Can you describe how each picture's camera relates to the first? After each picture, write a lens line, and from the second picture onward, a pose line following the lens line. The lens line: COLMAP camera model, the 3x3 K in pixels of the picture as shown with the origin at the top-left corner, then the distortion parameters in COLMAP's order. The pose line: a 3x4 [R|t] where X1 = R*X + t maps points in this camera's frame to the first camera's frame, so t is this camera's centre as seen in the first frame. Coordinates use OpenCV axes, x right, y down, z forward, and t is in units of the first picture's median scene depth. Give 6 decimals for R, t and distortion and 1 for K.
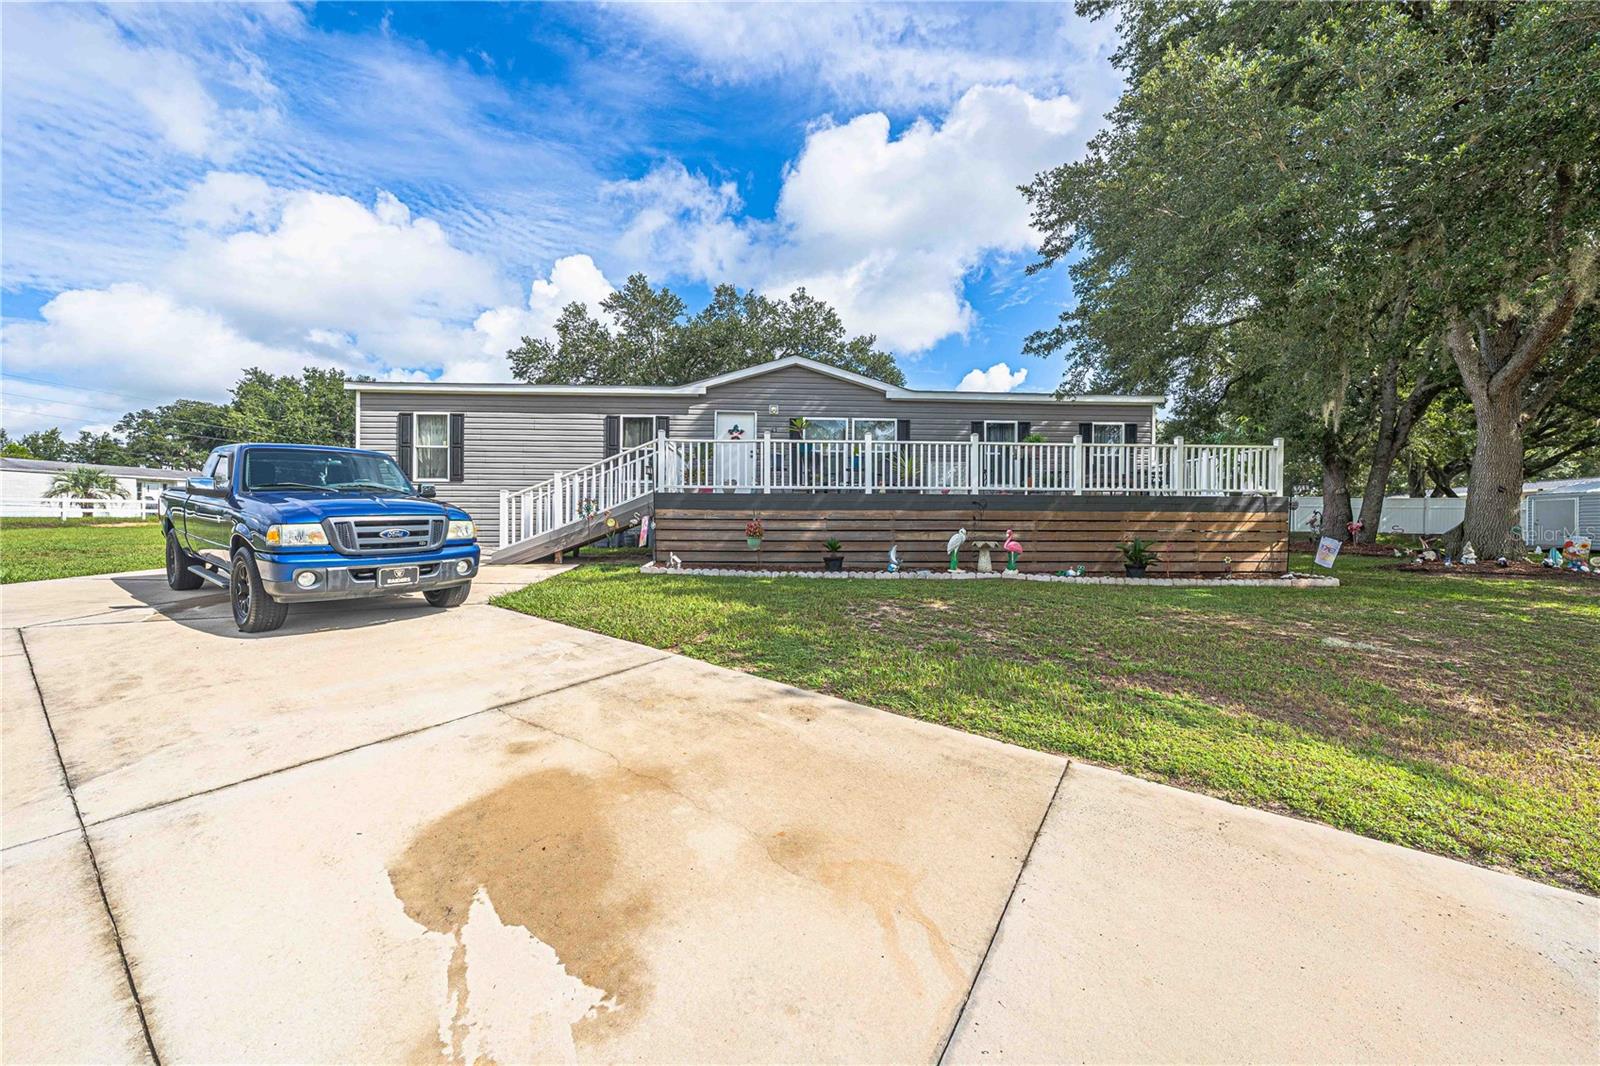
lens RADIAL K [[577.3, 0, 800.9], [0, 577.3, 528.3], [0, 0, 1]] dist [-0.005486, -0.000066]
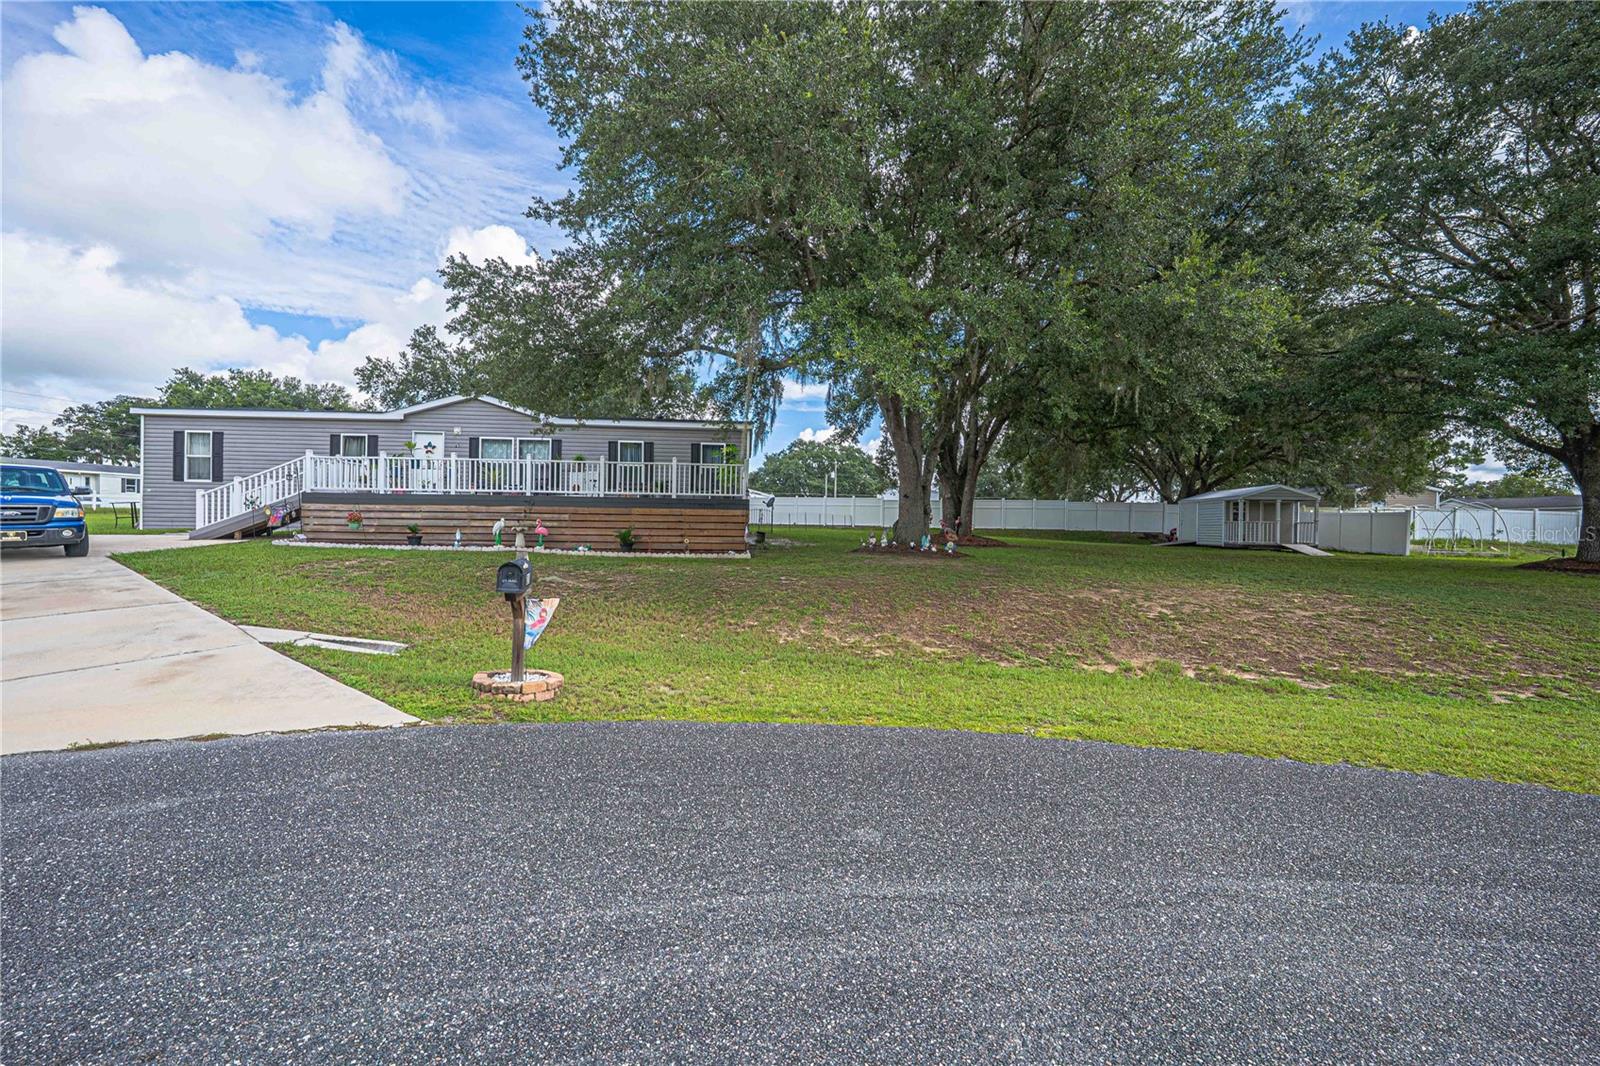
lens RADIAL K [[577.3, 0, 802.1], [0, 577.3, 531.5], [0, 0, 1]] dist [-0.005486, -0.000066]
pose [[0.999687, 0.009163, 0.023289, 0.919720], [-0.009347, 0.999926, 0.007812, 0.014494], [-0.023216, -0.008027, 0.999698, -0.463696]]
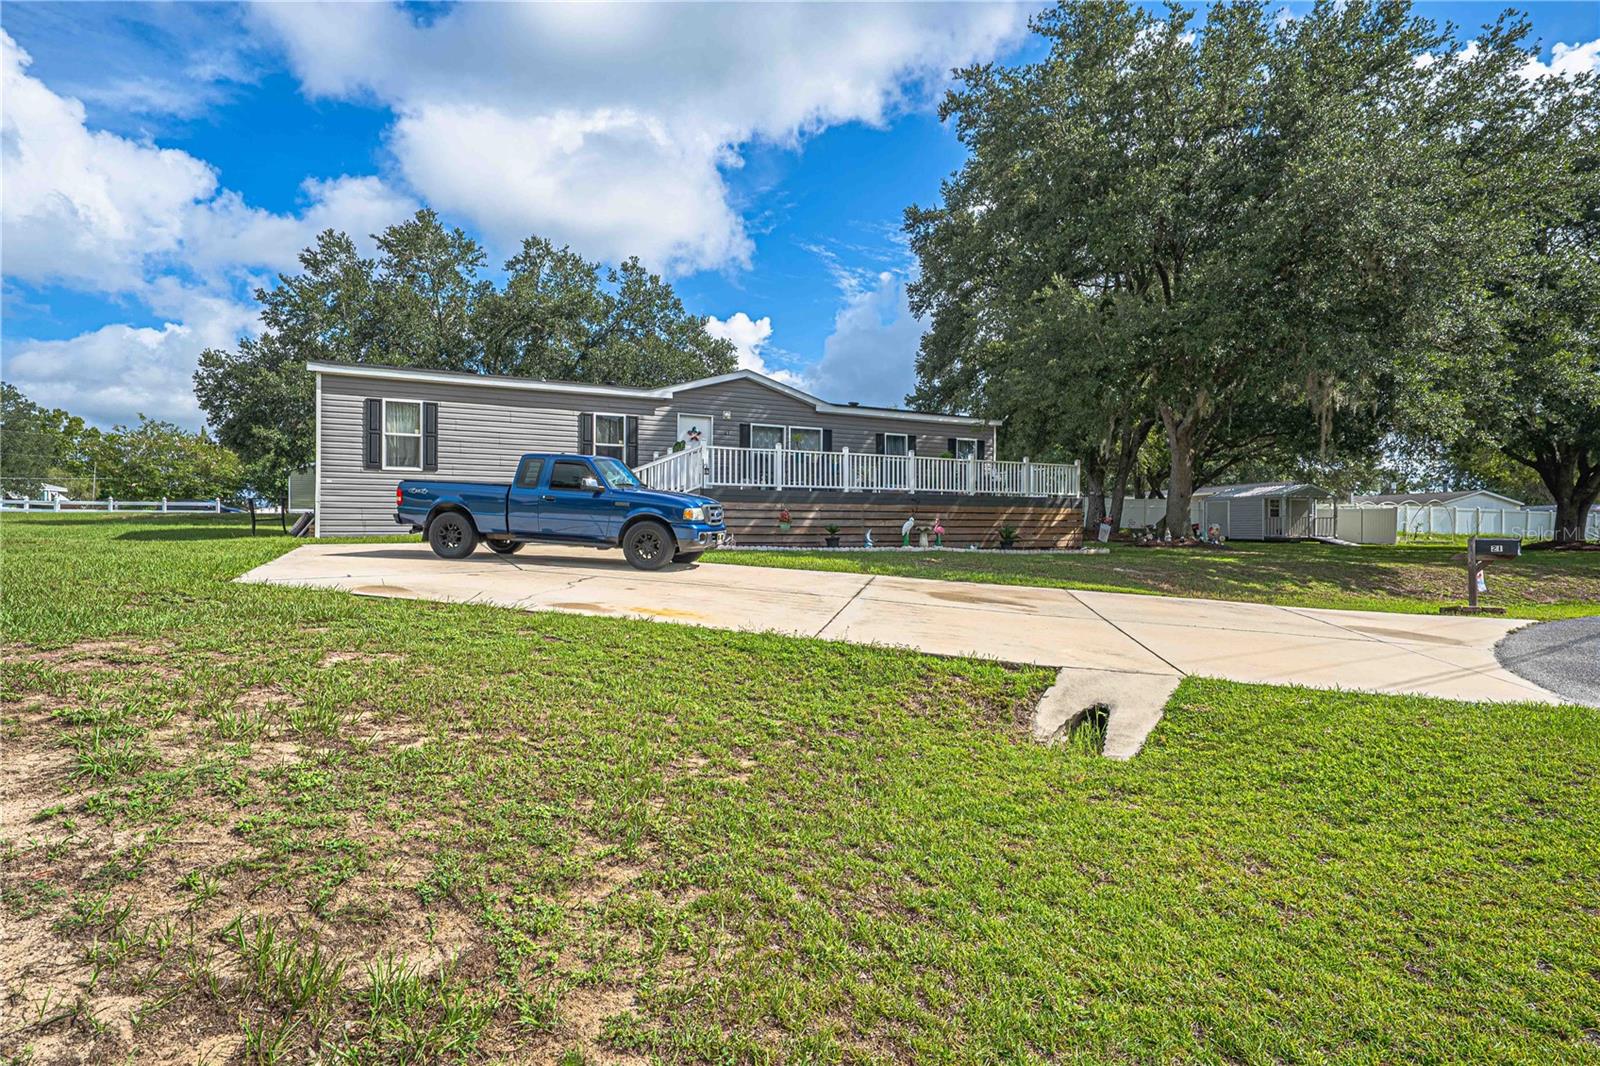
lens RADIAL K [[807.6, 0, 790.2], [0, 807.6, 533.5], [0, 0, 1]] dist [-0.017719, -0.000261]
pose [[0.915131, -0.003695, 0.403139, -0.728945], [0.001852, 0.999986, 0.004960, 0.026870], [-0.403152, -0.003793, 0.915125, -0.652184]]
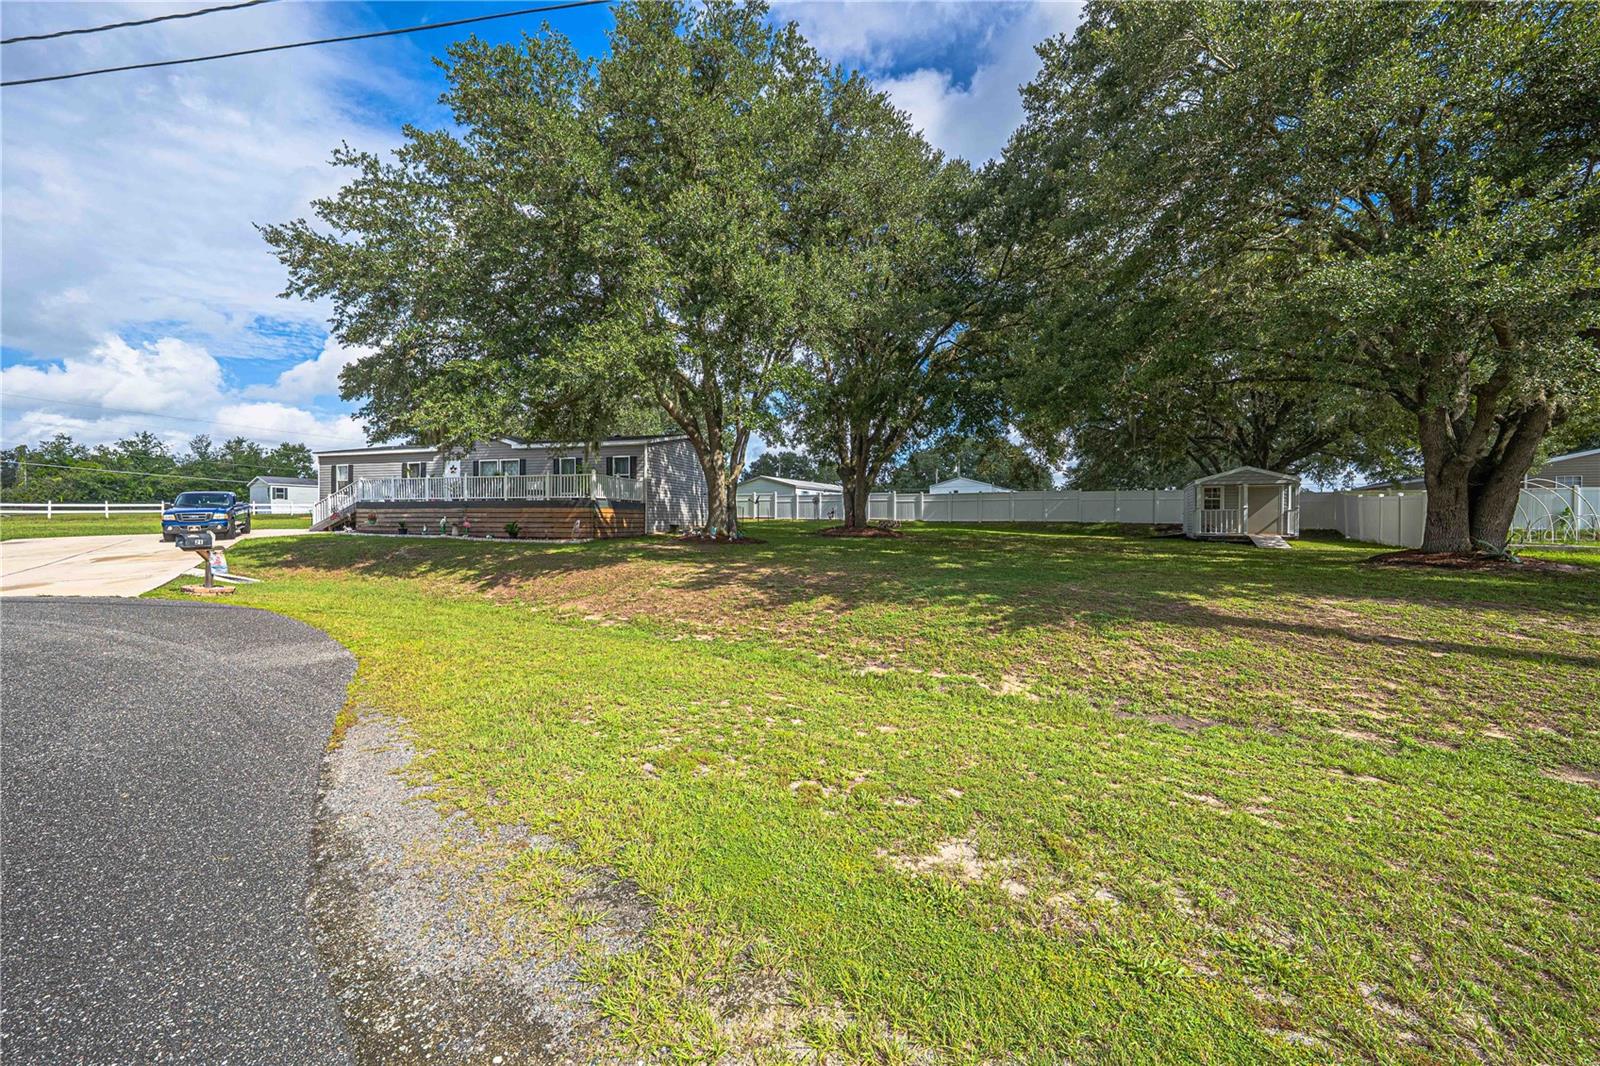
lens RADIAL K [[577.3, 0, 797.5], [0, 577.3, 528.7], [0, 0, 1]] dist [-0.005486, -0.000066]
pose [[0.946719, 0.004197, -0.322034, 2.068217], [-0.001607, 0.999964, 0.008308, 0.024393], [0.322058, -0.007348, 0.946692, -0.613500]]
